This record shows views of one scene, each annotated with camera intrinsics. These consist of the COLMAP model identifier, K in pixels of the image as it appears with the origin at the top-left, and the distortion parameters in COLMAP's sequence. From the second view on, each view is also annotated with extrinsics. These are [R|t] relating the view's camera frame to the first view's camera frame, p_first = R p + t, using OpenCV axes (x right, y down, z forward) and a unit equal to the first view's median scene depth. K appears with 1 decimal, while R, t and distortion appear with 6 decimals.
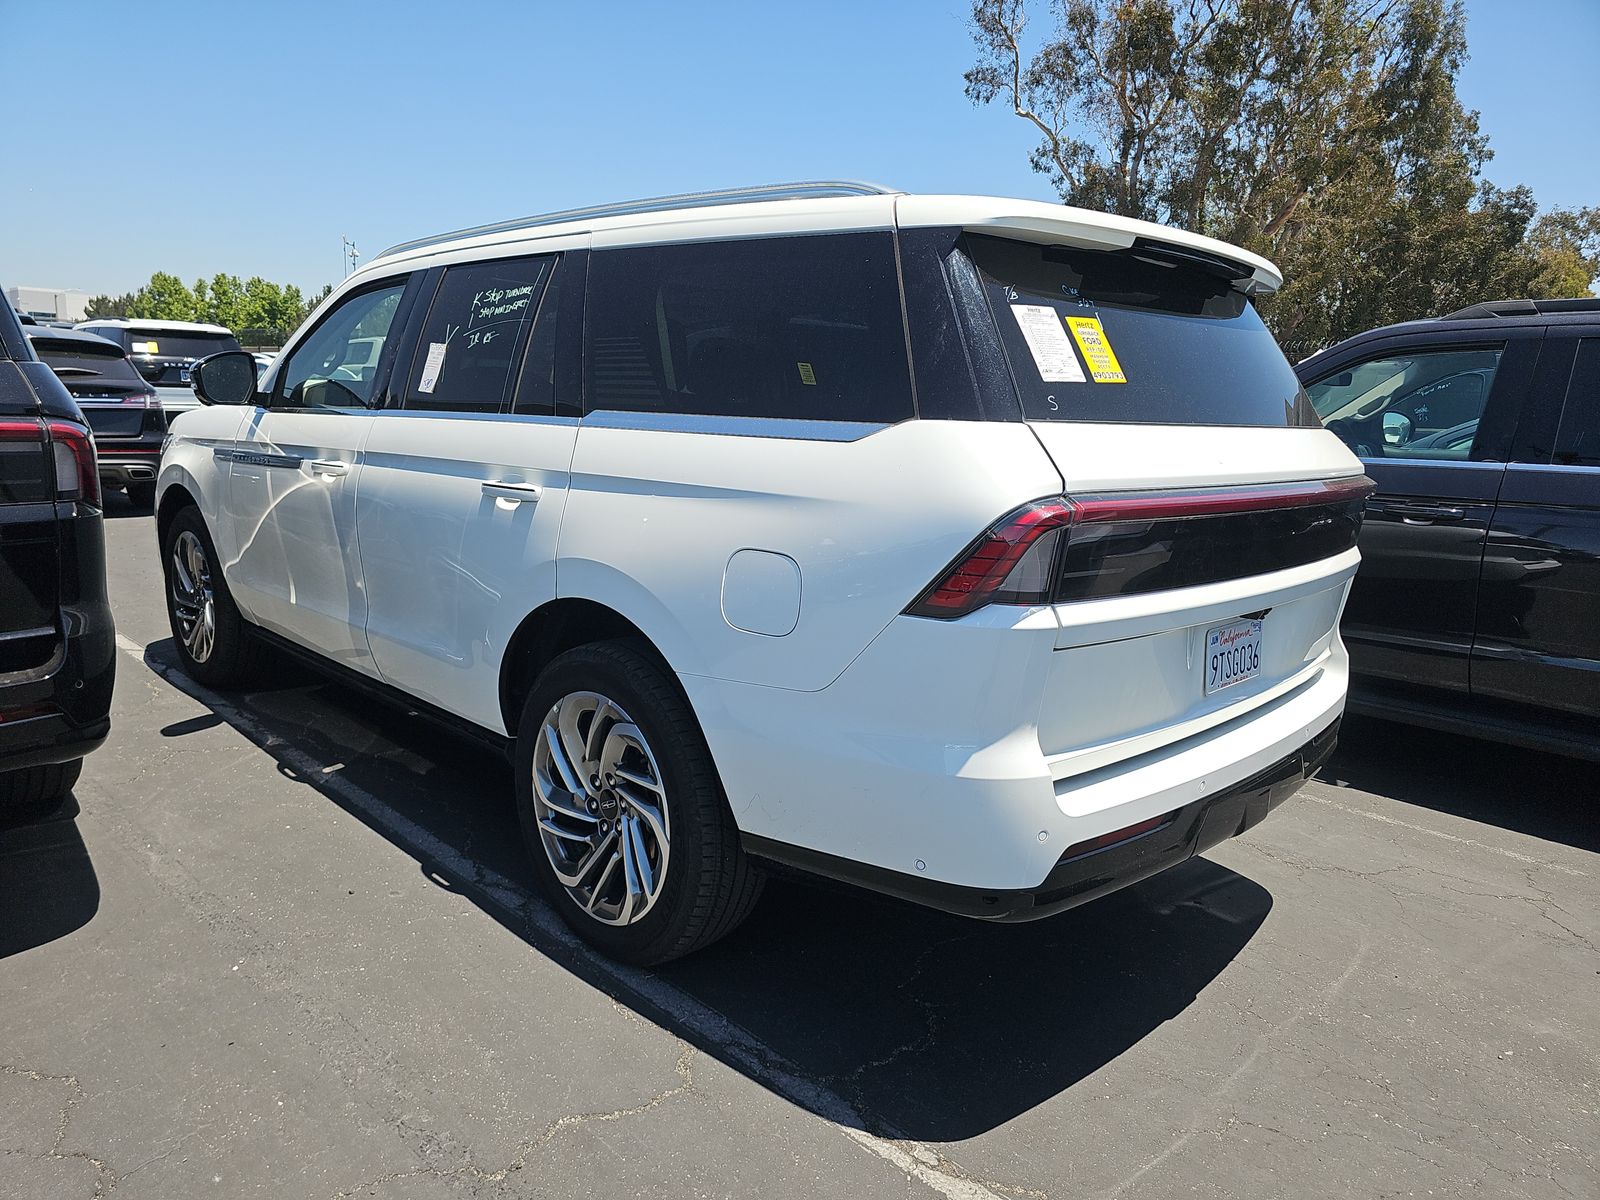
lens RADIAL K [[1125.0, 0, 800.0], [0, 1125.0, 600.0], [0, 0, 1]] dist [0.027319, -0.010980]
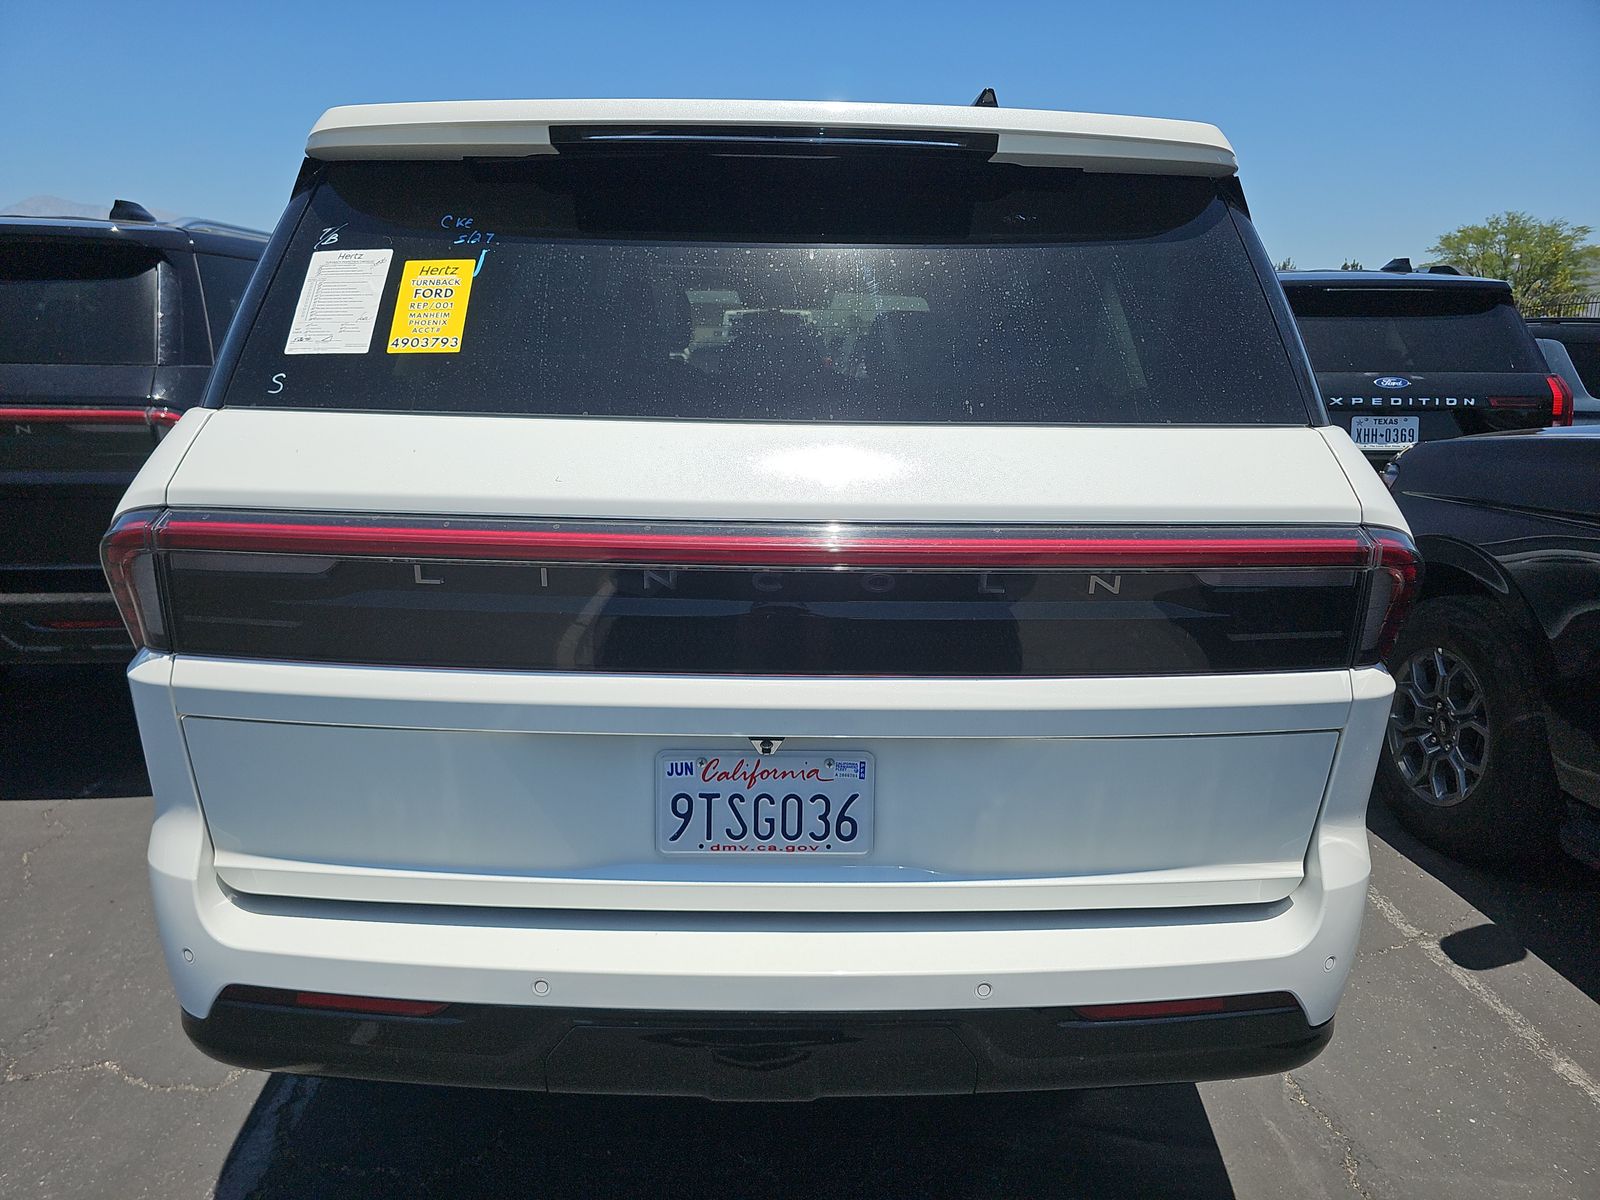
lens RADIAL K [[1125.0, 0, 800.0], [0, 1125.0, 600.0], [0, 0, 1]] dist [0.027319, -0.010980]
pose [[0.700575, 0.126575, -0.702263, 0.829738], [-0.117634, 0.991164, 0.061295, -0.100730], [0.703816, 0.039669, 0.709274, 0.605281]]
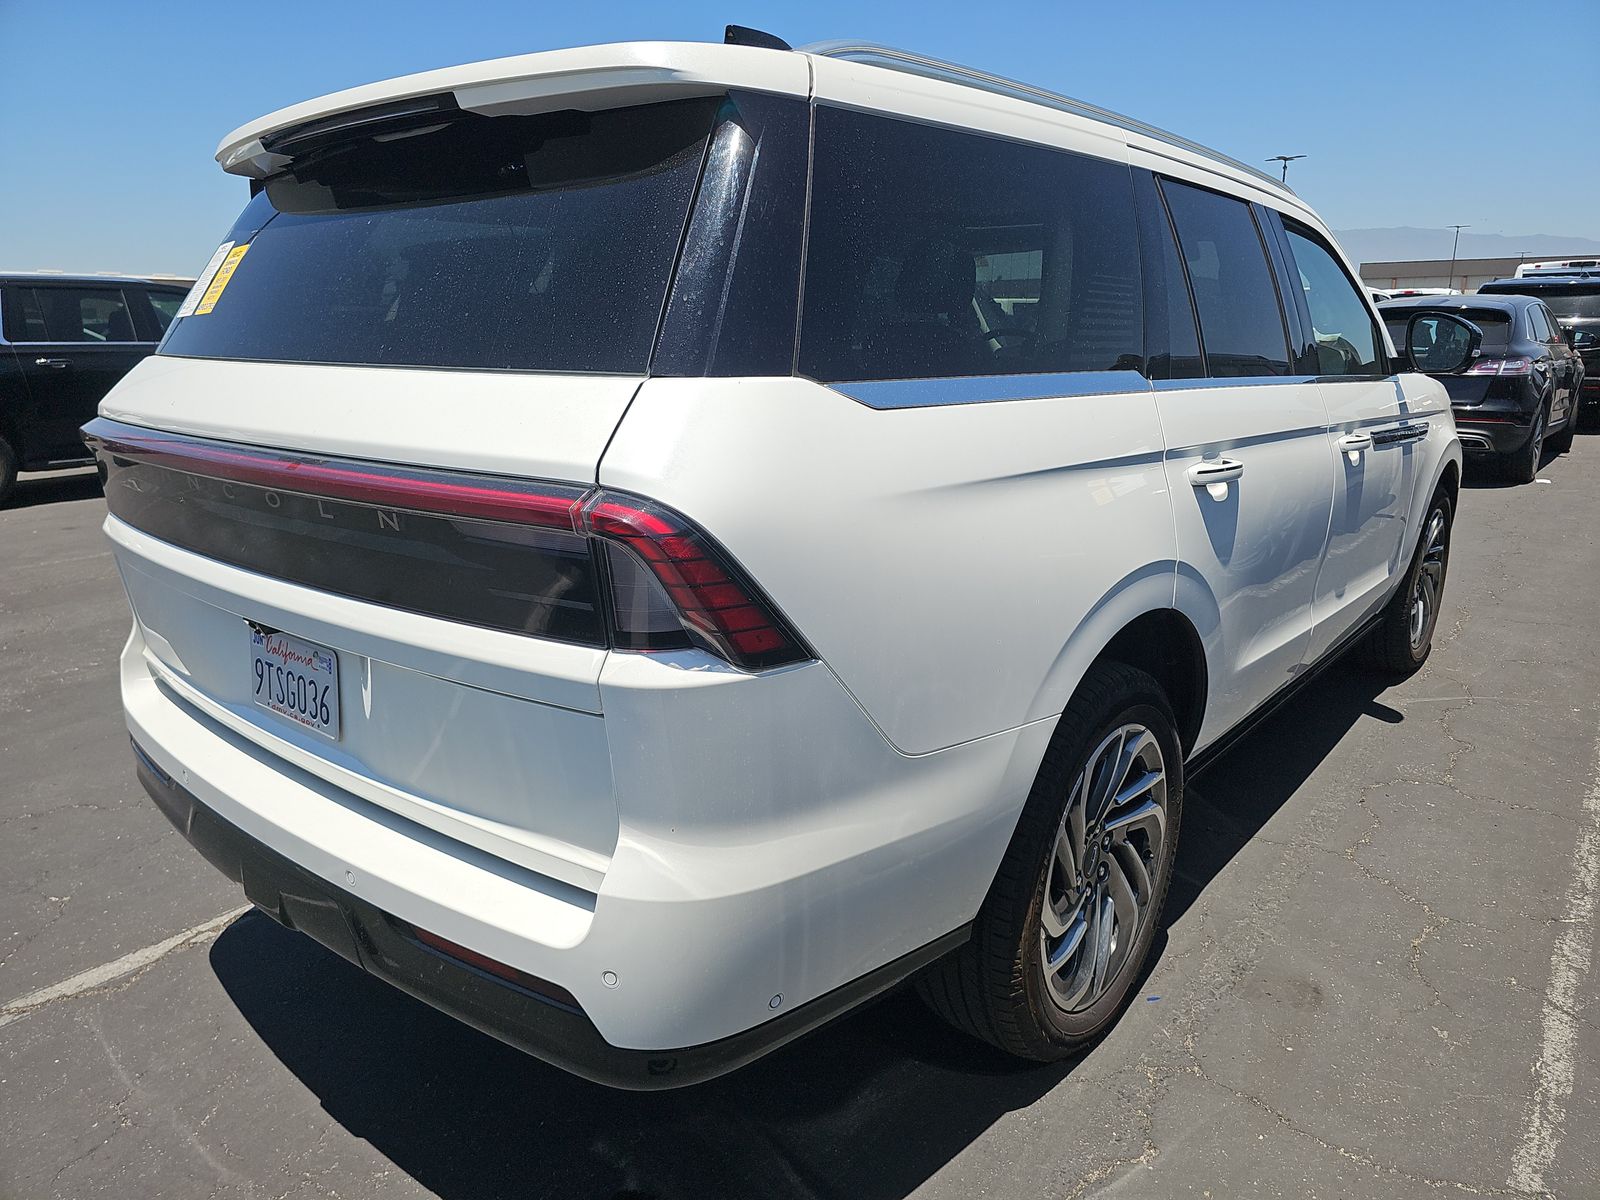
lens RADIAL K [[1083.2, 0, 793.5], [0, 1083.2, 581.0], [0, 0, 1]] dist [0.058607, -0.057545]
pose [[0.054867, 0.184911, -0.981223, 1.116980], [-0.176482, 0.969027, 0.172744, -0.197883], [0.982774, 0.163690, 0.085801, 1.287015]]
